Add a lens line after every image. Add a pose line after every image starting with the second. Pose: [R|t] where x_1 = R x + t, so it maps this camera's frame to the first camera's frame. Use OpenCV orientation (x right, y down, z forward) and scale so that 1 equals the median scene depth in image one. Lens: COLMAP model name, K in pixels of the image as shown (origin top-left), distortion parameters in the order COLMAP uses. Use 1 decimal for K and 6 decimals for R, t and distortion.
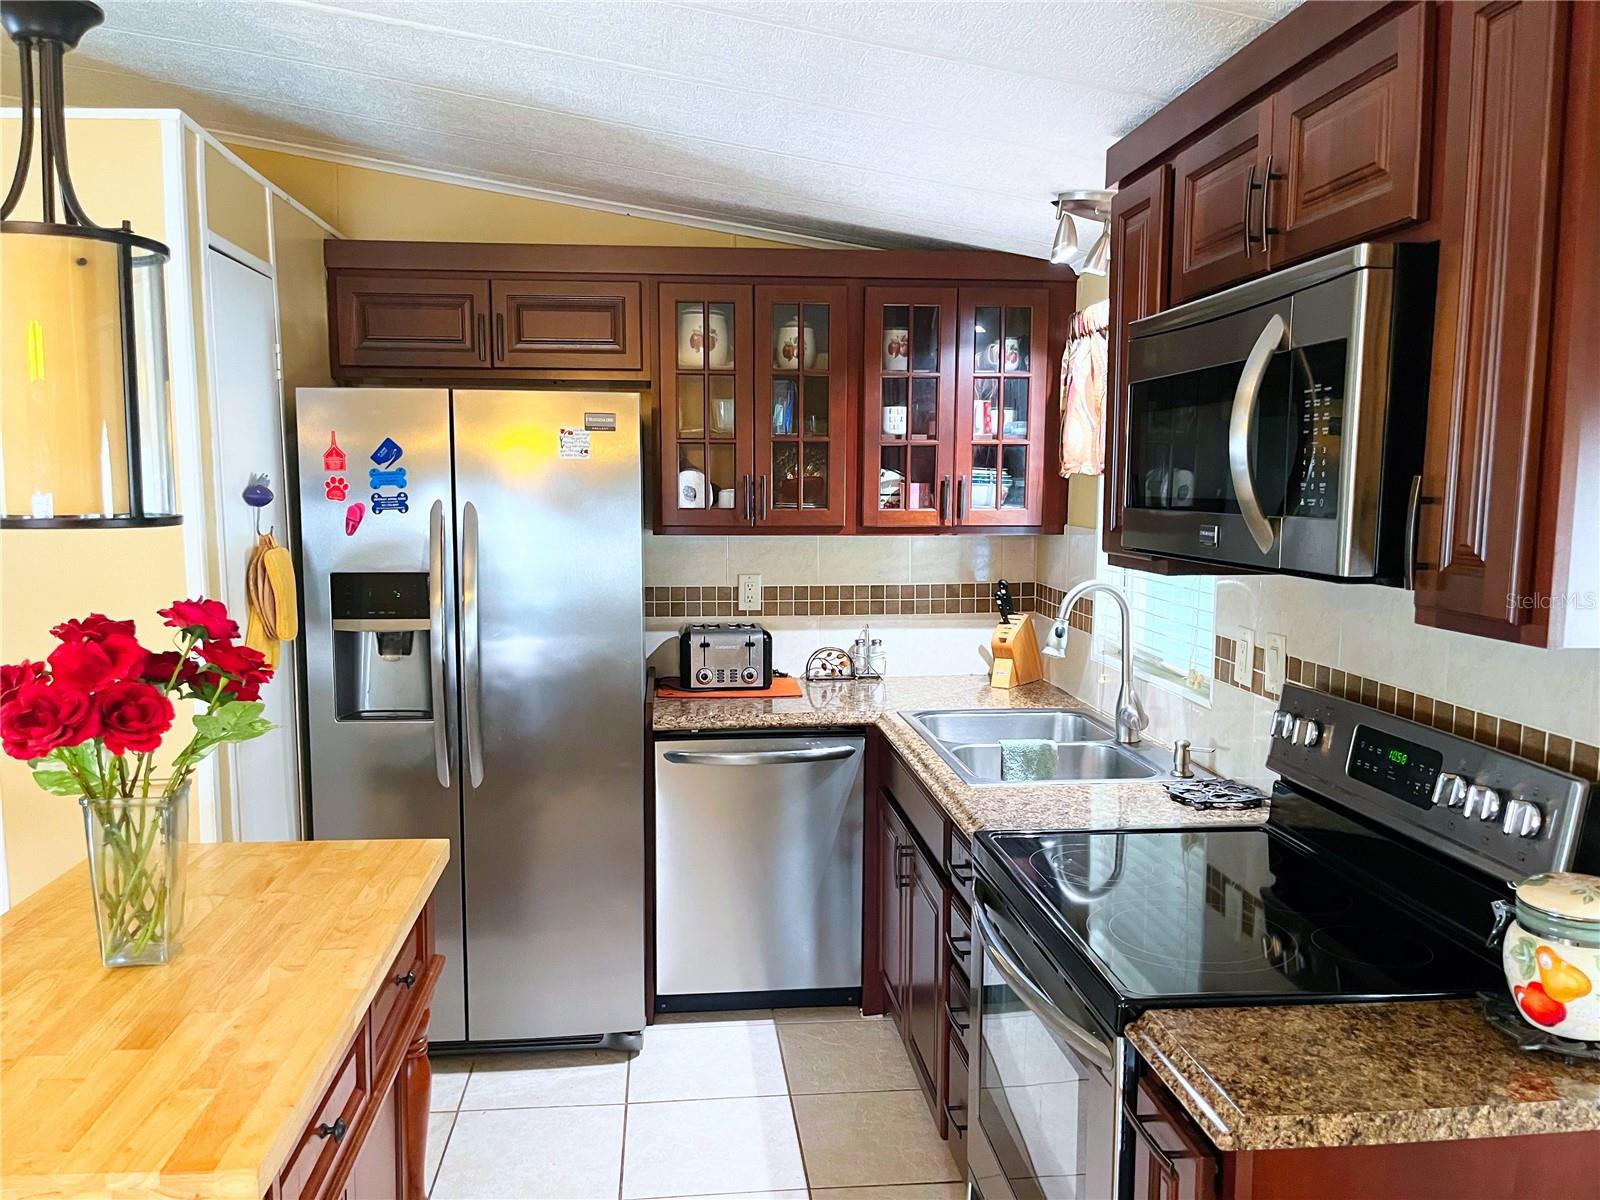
lens RADIAL K [[1214.6, 0, 795.4], [0, 1214.6, 597.2], [0, 0, 1]] dist [0.041872, -0.075475]
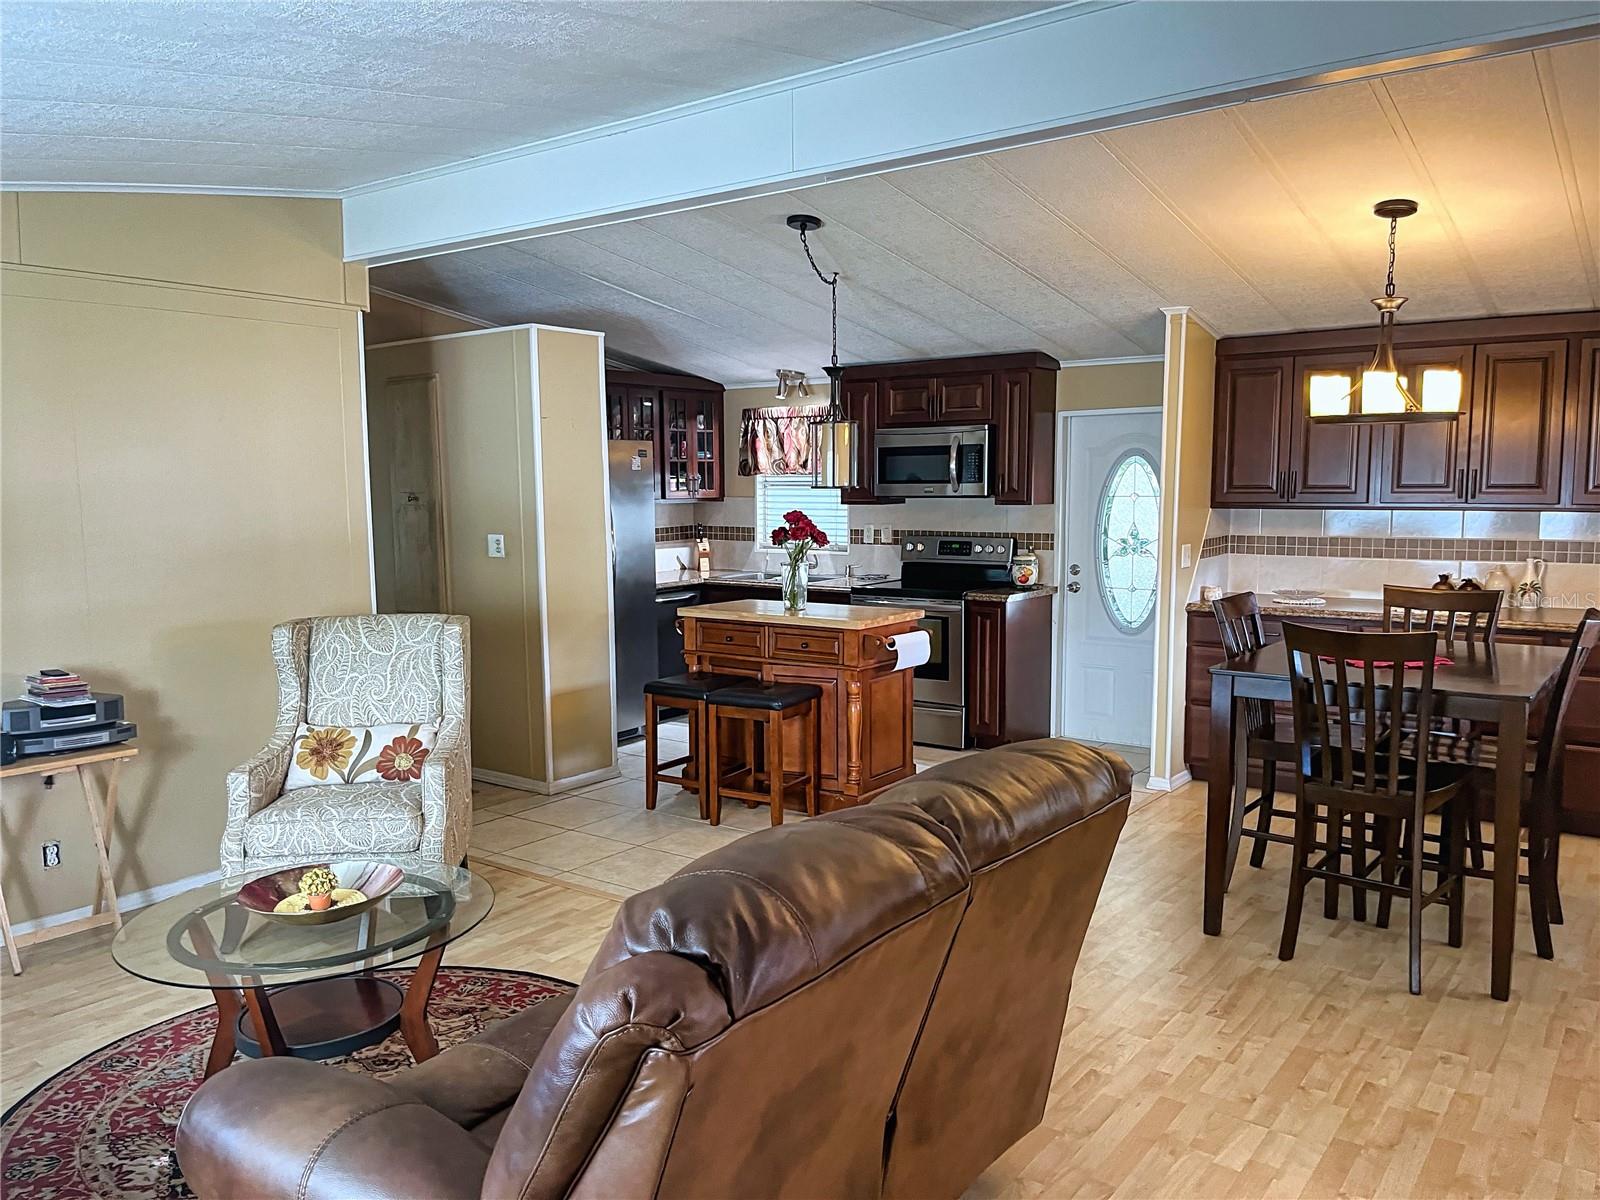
lens RADIAL K [[1214.6, 0, 798.1], [0, 1214.6, 609.9], [0, 0, 1]] dist [0.041872, -0.075475]
pose [[0.666204, -0.091625, 0.740120, -1.973798], [0.083419, 0.995351, 0.048135, 0.076181], [-0.741090, 0.029672, 0.670750, -0.881411]]
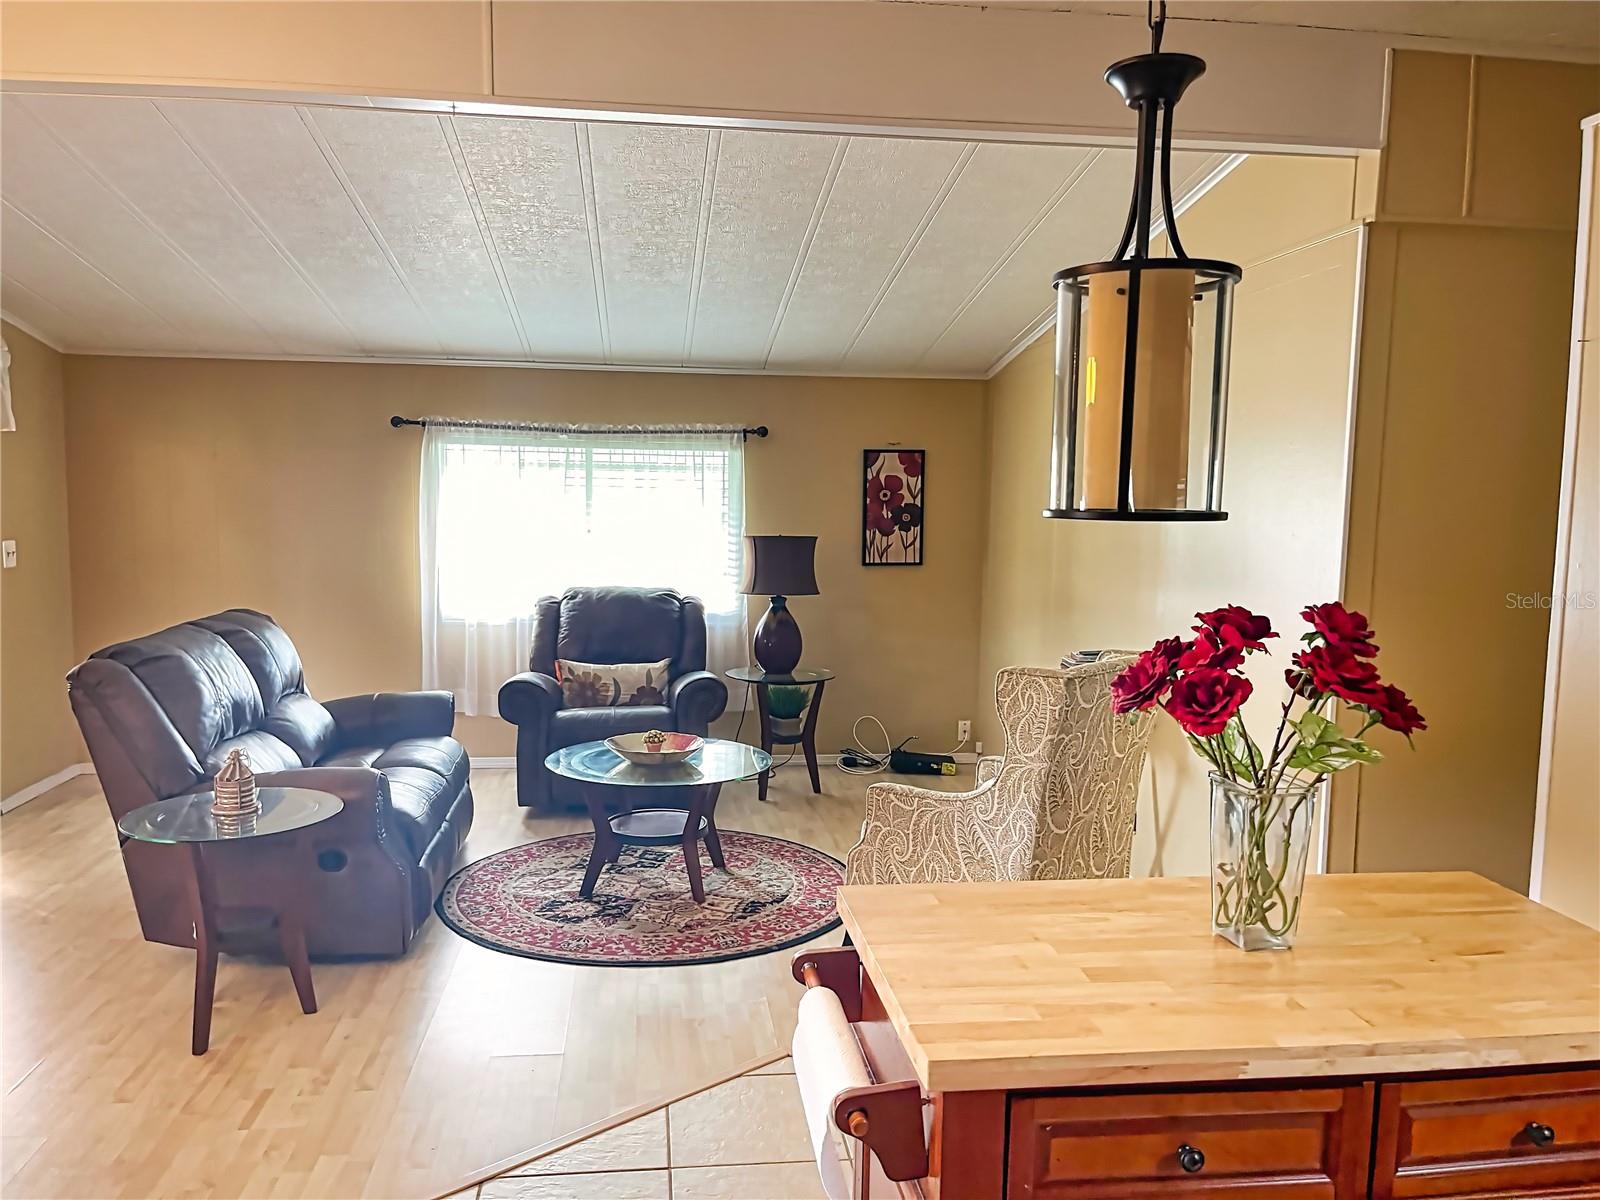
lens RADIAL K [[1214.6, 0, 794.3], [0, 1214.6, 608.8], [0, 0, 1]] dist [0.041872, -0.075475]
pose [[0.017090, 0.086430, -0.996111, 0.291010], [-0.112618, 0.990084, 0.083975, -0.017962], [0.993491, 0.110745, 0.026654, 0.340380]]
